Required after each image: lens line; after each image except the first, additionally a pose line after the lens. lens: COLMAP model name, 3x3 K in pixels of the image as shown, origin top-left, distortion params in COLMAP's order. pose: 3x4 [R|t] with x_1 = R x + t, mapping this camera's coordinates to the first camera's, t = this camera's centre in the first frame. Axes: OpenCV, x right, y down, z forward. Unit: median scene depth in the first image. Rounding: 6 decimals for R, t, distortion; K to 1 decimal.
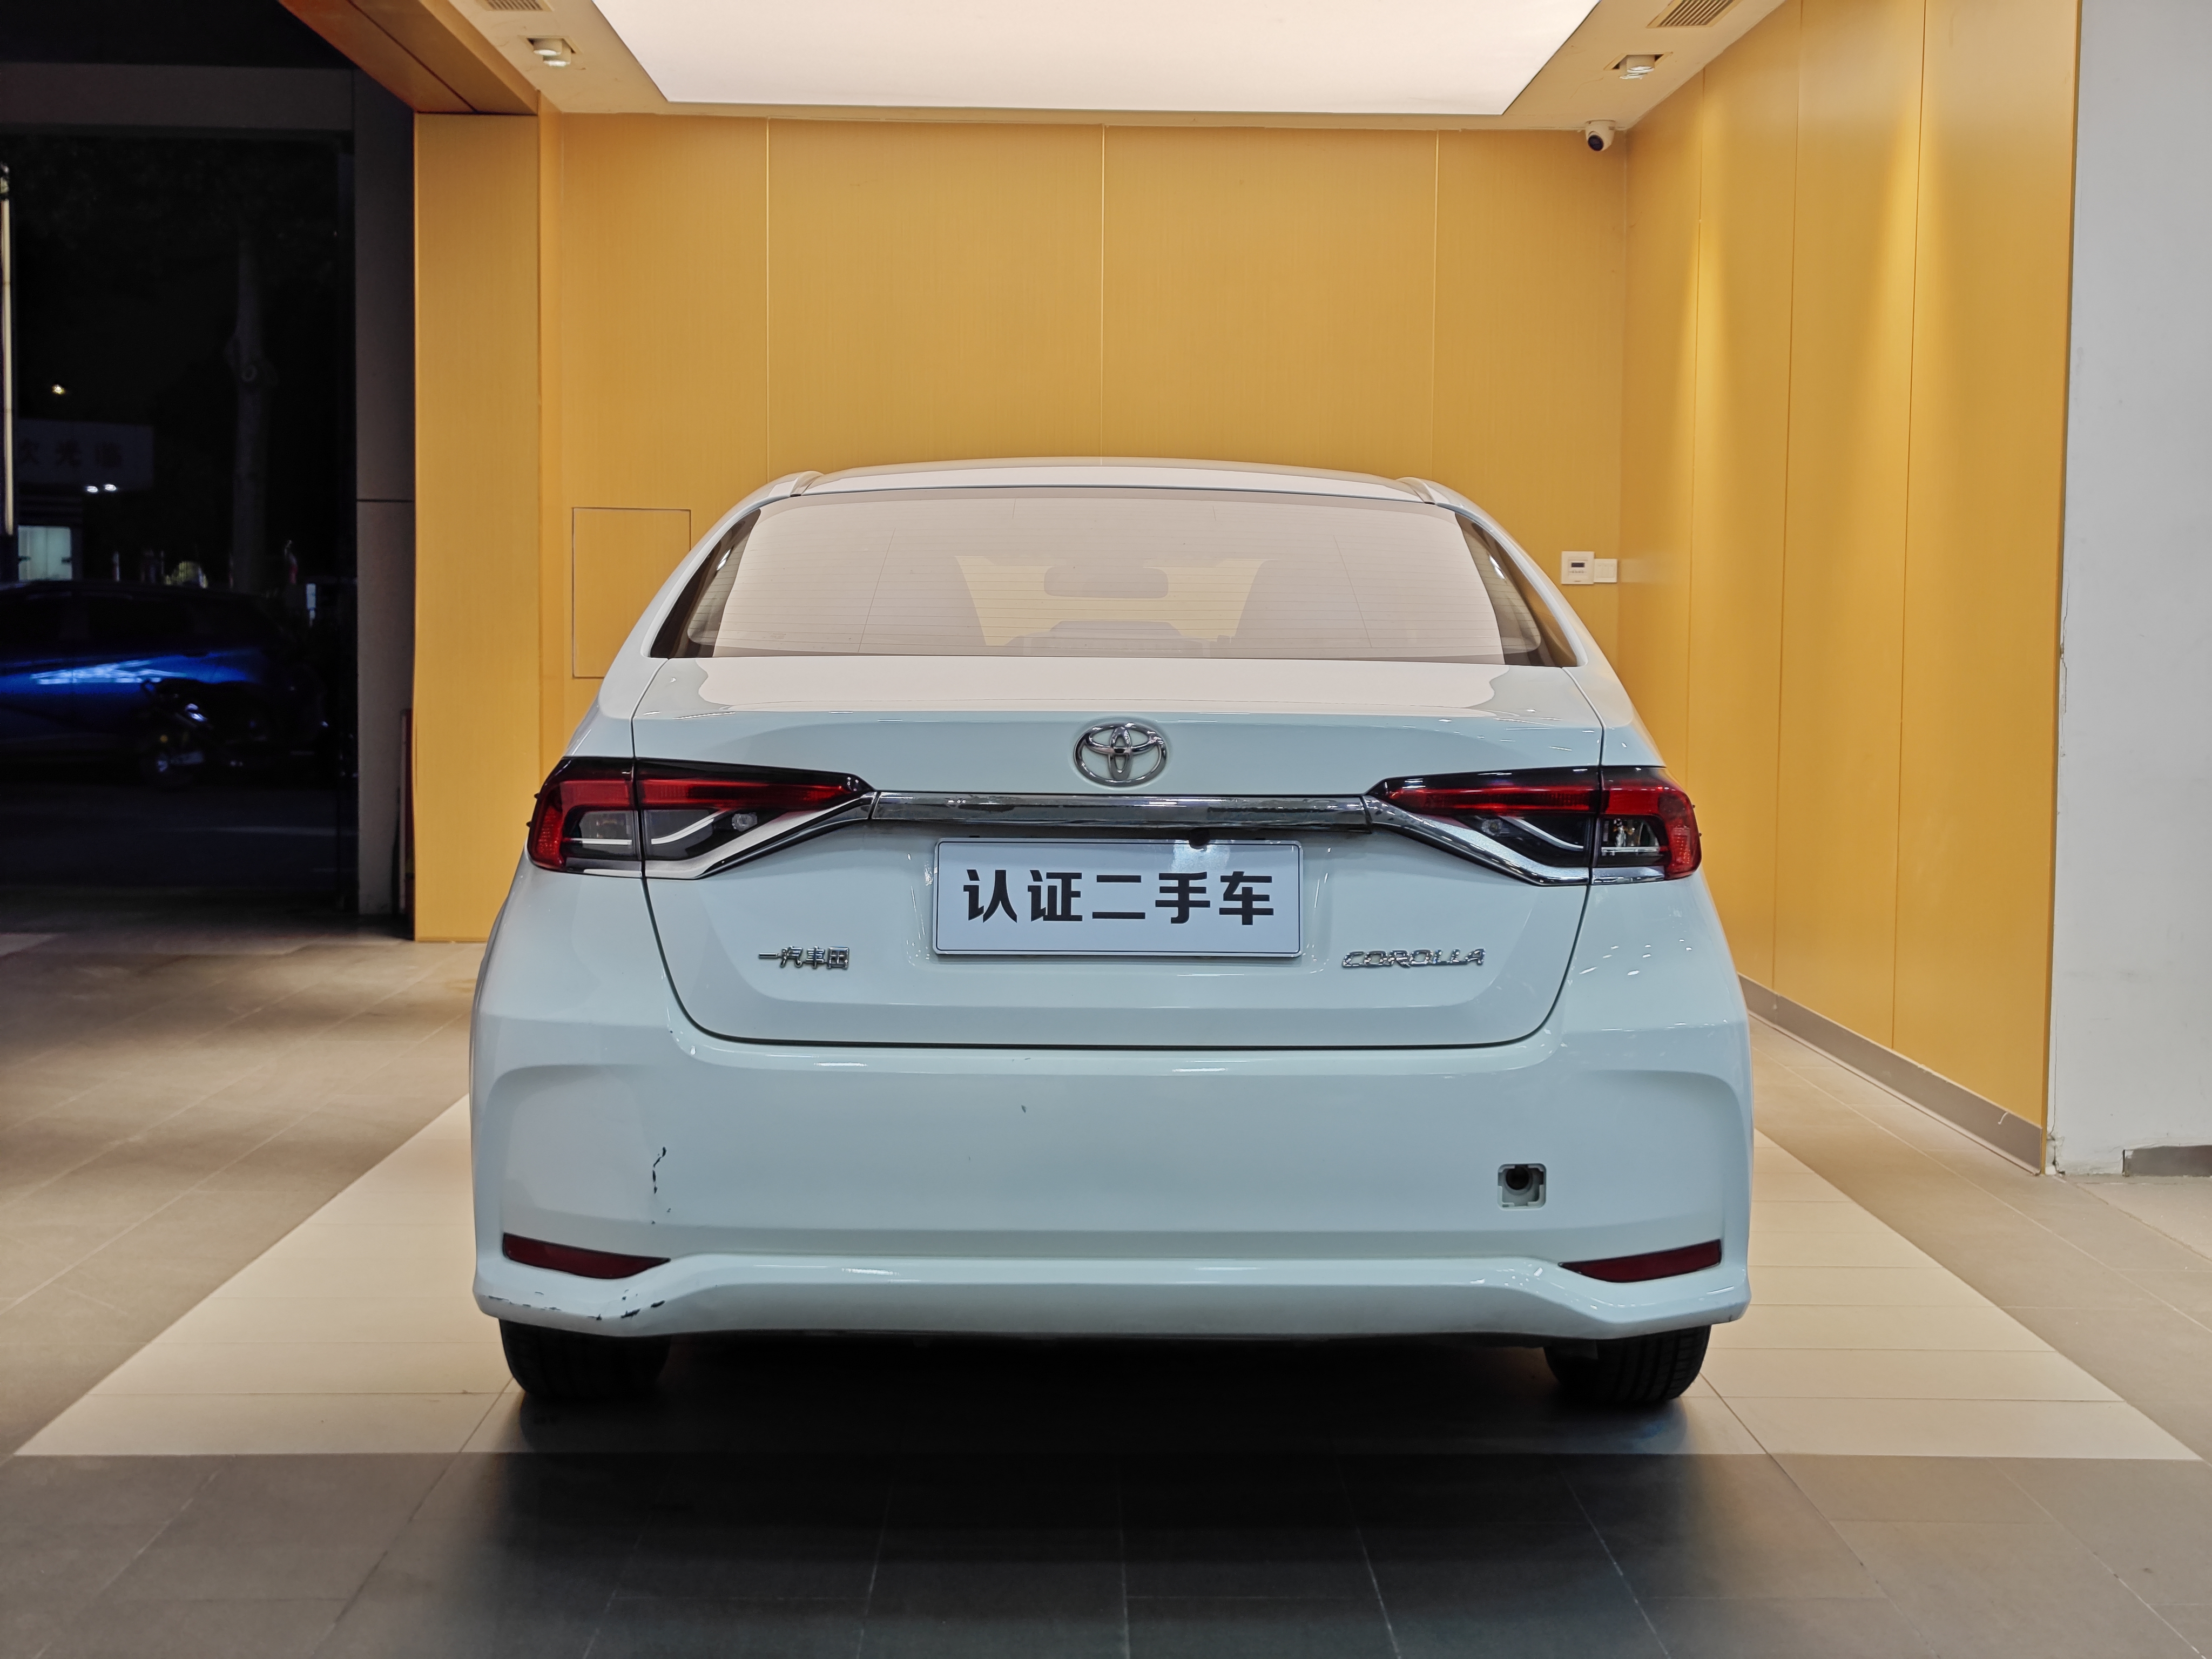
lens RADIAL K [[2915.6, 0, 1106.0], [0, 2915.6, 829.5], [0, 0, 1]] dist [0.087395, -0.039142]
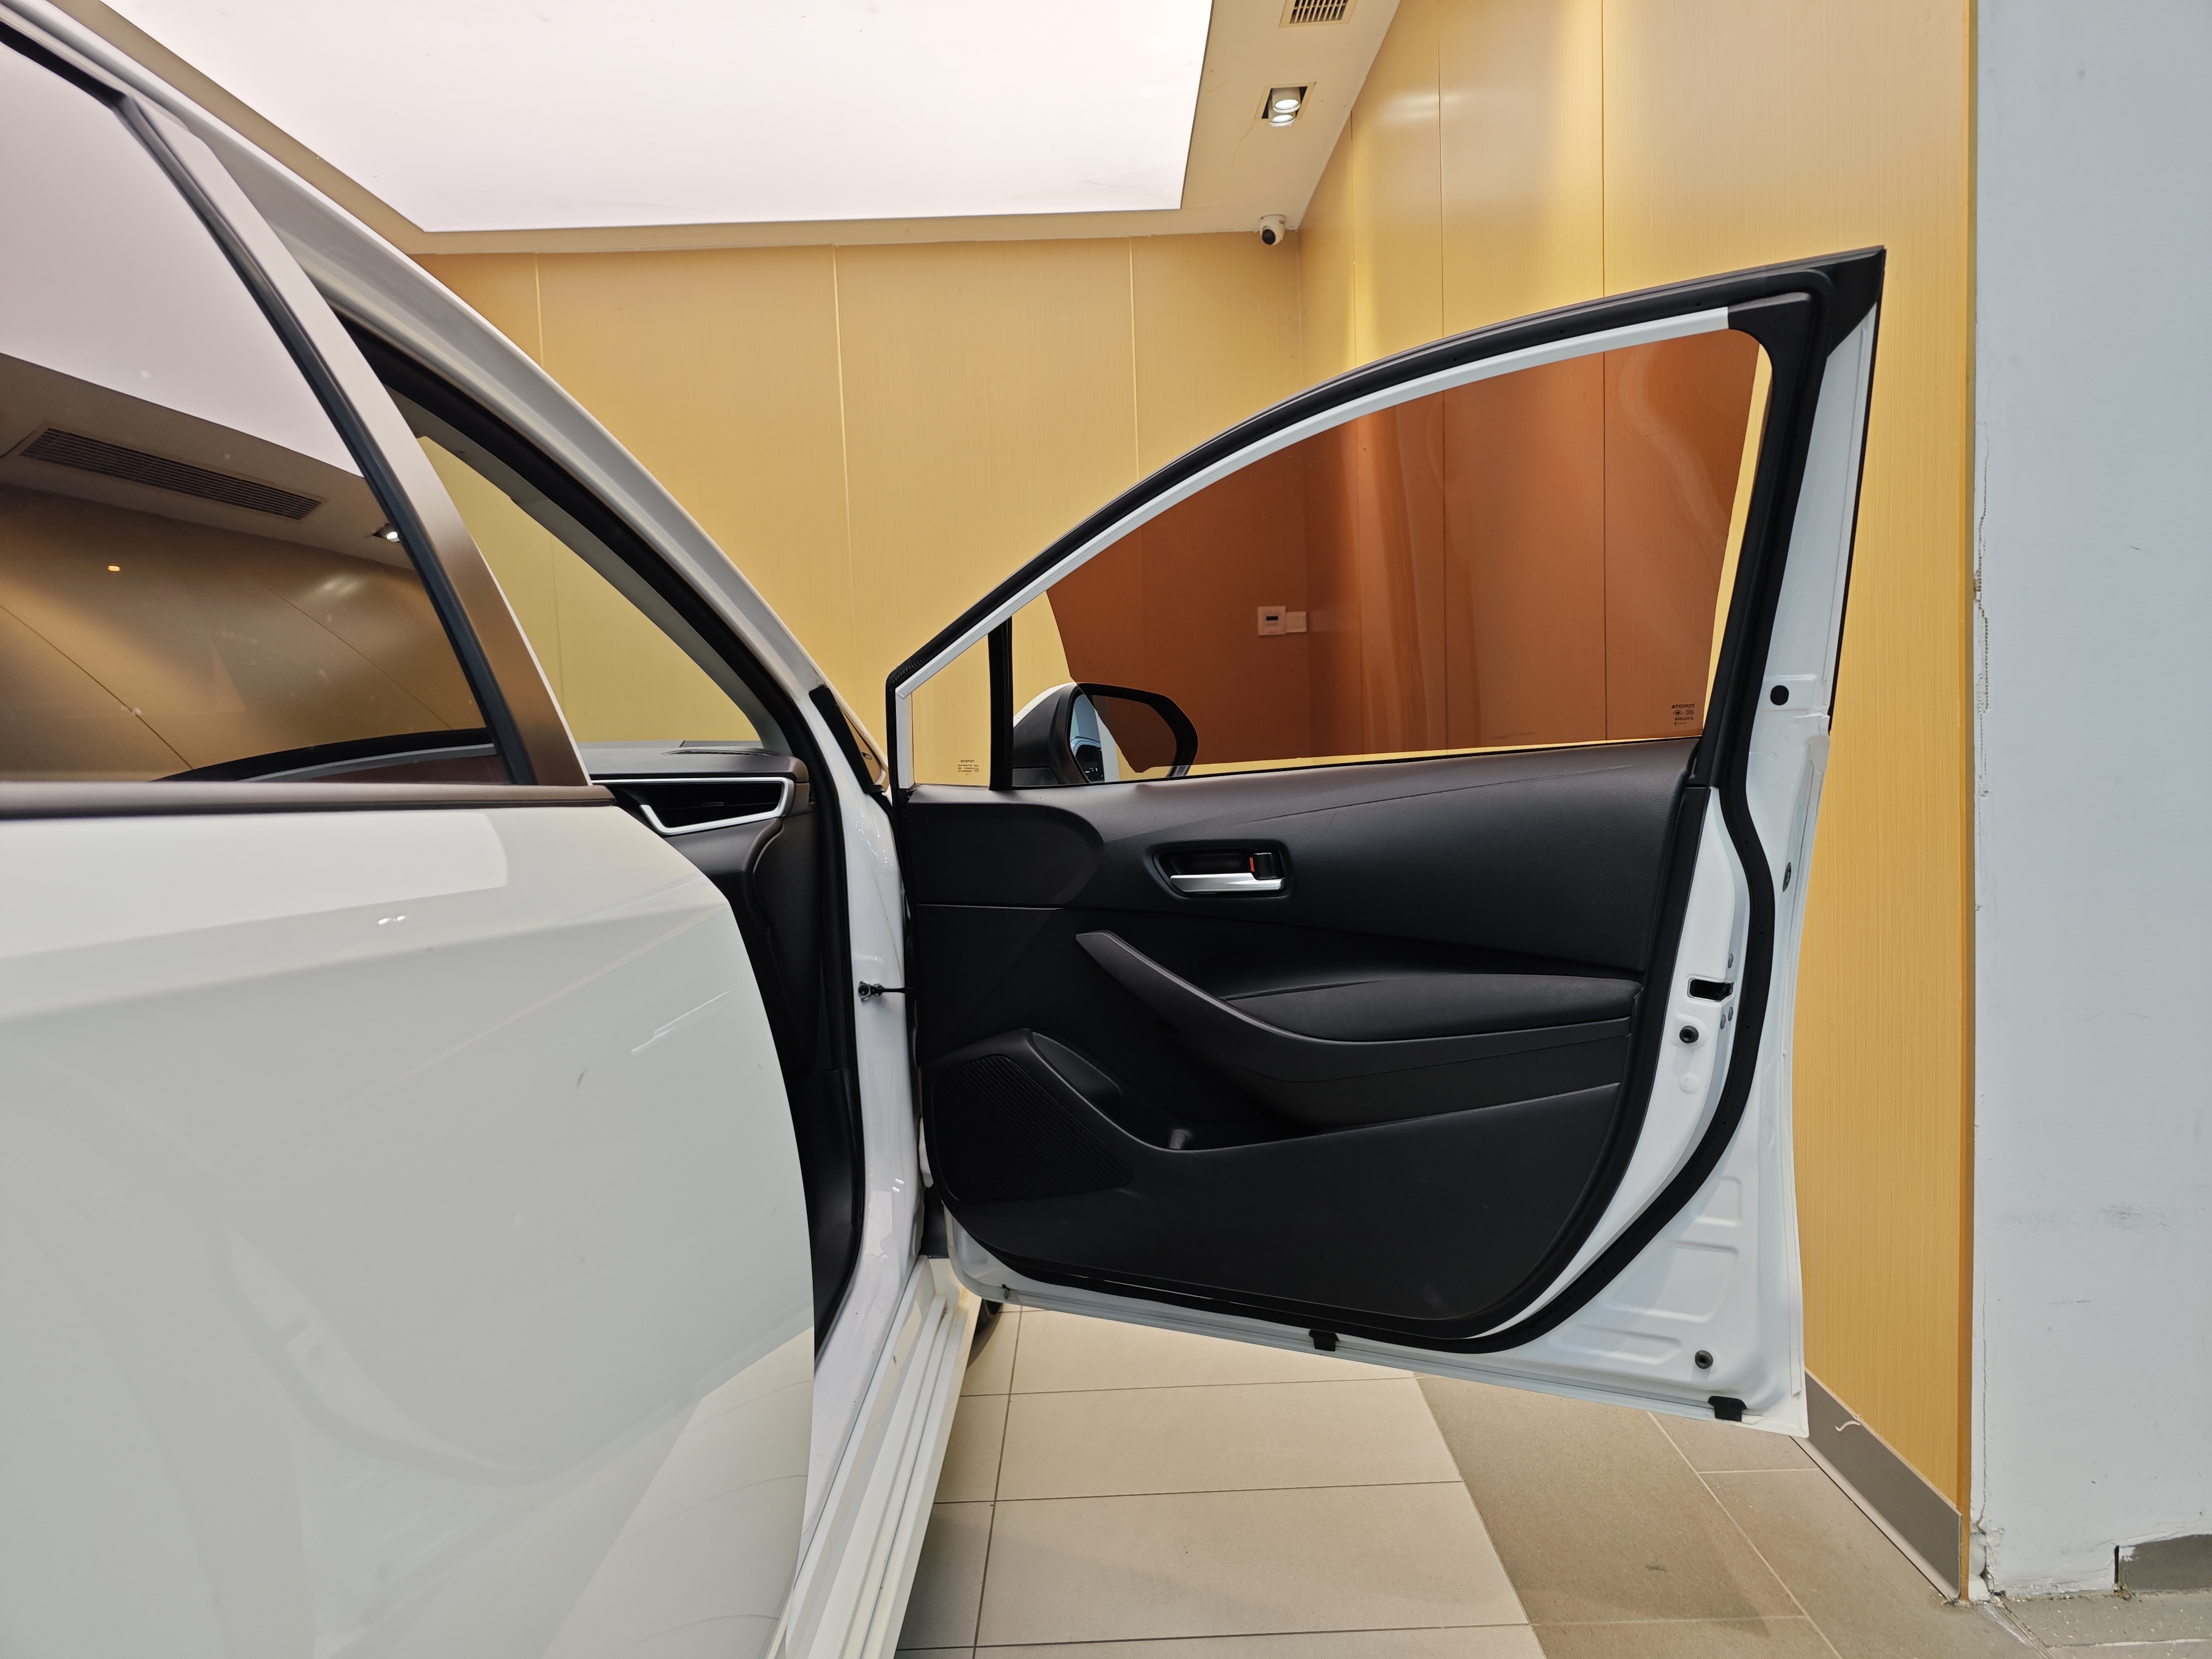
lens RADIAL K [[1497.0, 0, 1106.0], [0, 1497.0, 829.5], [0, 0, 1]] dist [0.006005, -0.004114]
pose [[0.999030, -0.042529, -0.011449, 0.316555], [0.042608, 0.999069, 0.006703, -0.048524], [0.011153, -0.007185, 0.999912, 1.323360]]
